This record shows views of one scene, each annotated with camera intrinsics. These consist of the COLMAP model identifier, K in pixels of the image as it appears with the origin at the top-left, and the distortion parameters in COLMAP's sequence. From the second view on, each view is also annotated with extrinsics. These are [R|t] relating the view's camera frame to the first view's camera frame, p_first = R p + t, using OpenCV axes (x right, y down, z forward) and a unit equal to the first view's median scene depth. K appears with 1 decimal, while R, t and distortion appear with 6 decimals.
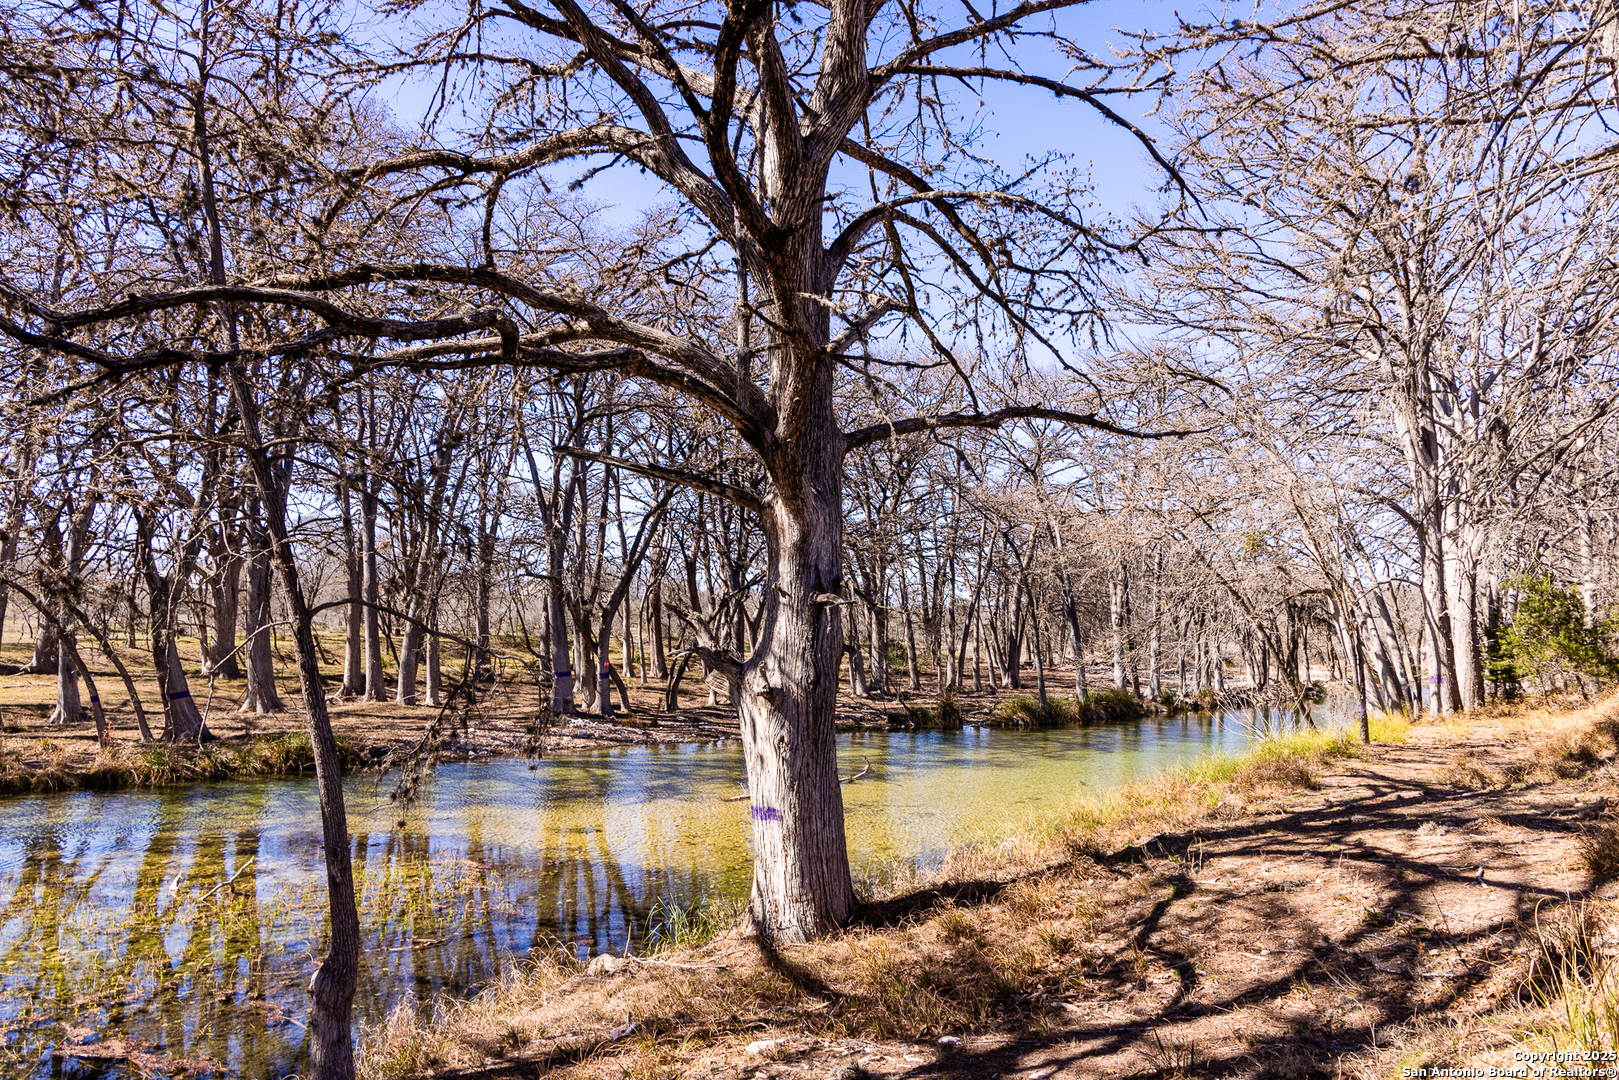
lens RADIAL K [[1050.3, 0, 815.3], [0, 1050.3, 538.7], [0, 0, 1]] dist [0.002729, -0.001217]
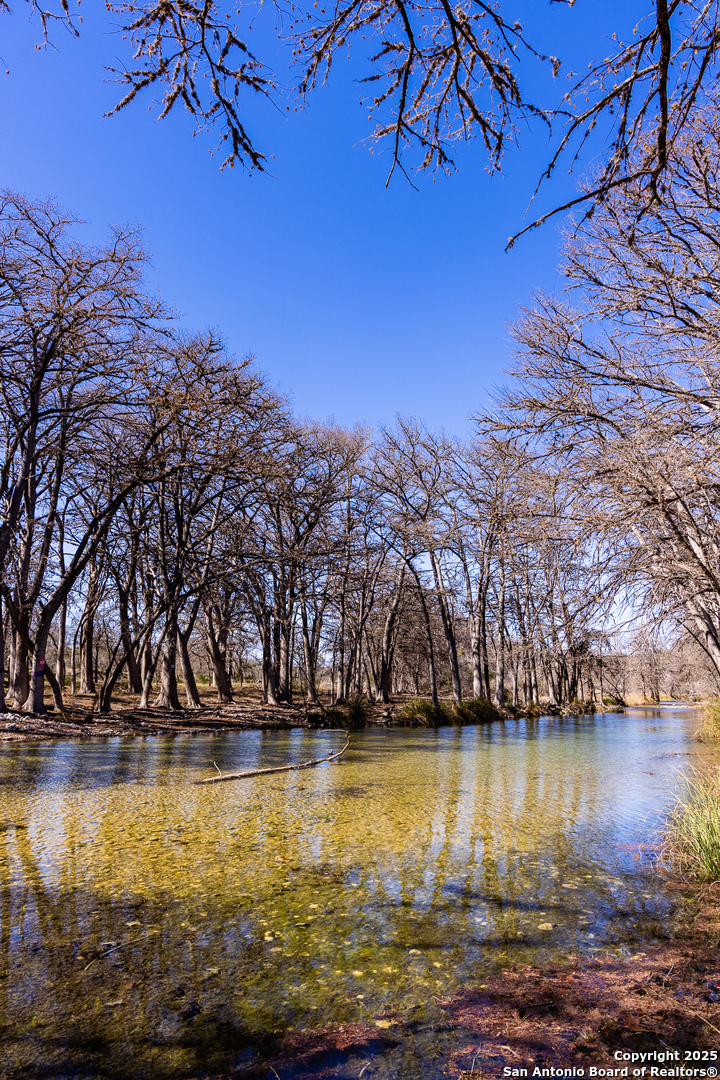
lens RADIAL K [[700.6, 0, 363.0], [0, 700.6, 542.1], [0, 0, 1]] dist [0.002729, -0.001217]
pose [[0.973667, 0.048337, 0.222791, -0.049550], [-0.023257, 0.993226, -0.113851, 0.066676], [-0.226785, 0.105672, 0.968195, 0.240955]]
